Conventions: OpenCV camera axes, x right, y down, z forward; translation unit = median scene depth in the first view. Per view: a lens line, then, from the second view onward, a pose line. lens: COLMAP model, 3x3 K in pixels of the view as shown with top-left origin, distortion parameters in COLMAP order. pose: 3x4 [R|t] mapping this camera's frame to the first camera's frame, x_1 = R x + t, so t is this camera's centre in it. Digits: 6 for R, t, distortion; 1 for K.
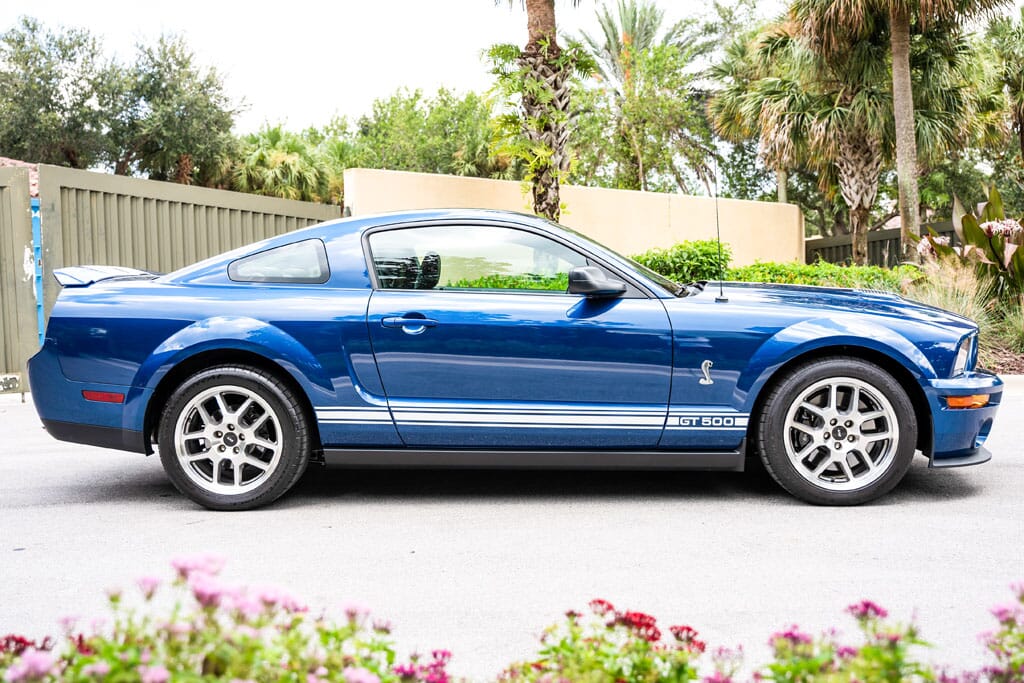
lens RADIAL K [[1002.7, 0, 495.6], [0, 1002.7, 305.1], [0, 0, 1]] dist [-0.050142, 0.192175]
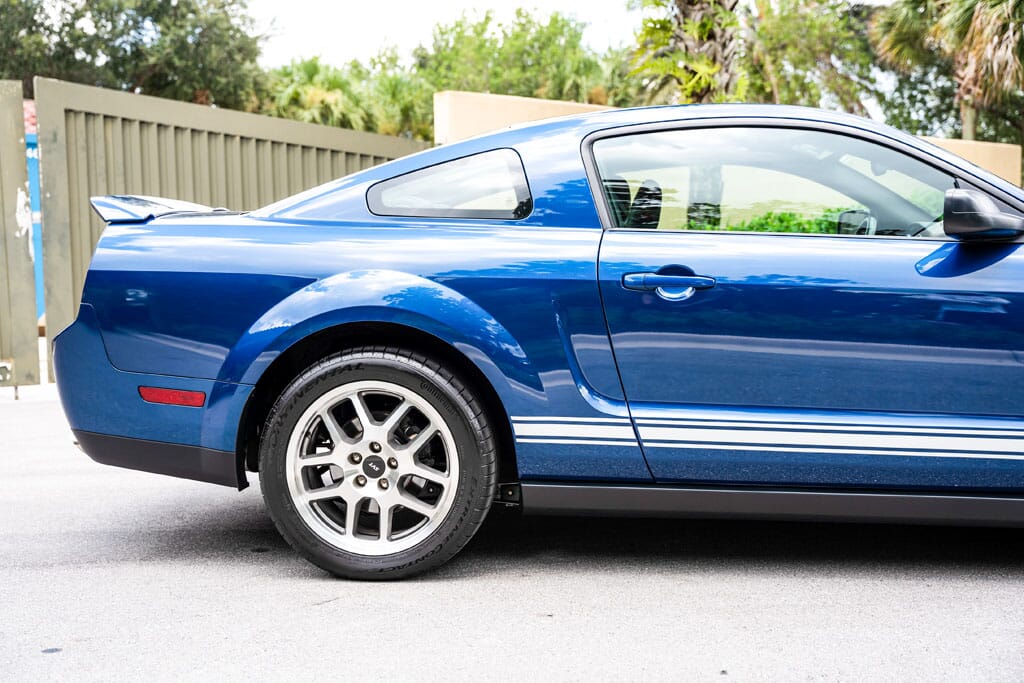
lens RADIAL K [[1239.5, 0, 510.3], [0, 1239.5, 311.1], [0, 0, 1]] dist [0.011250, 0.279914]
pose [[0.998551, 0.008274, -0.053173, -0.054563], [-0.007065, 0.999713, 0.022893, 0.007187], [0.053347, -0.022484, 0.998323, 0.090312]]
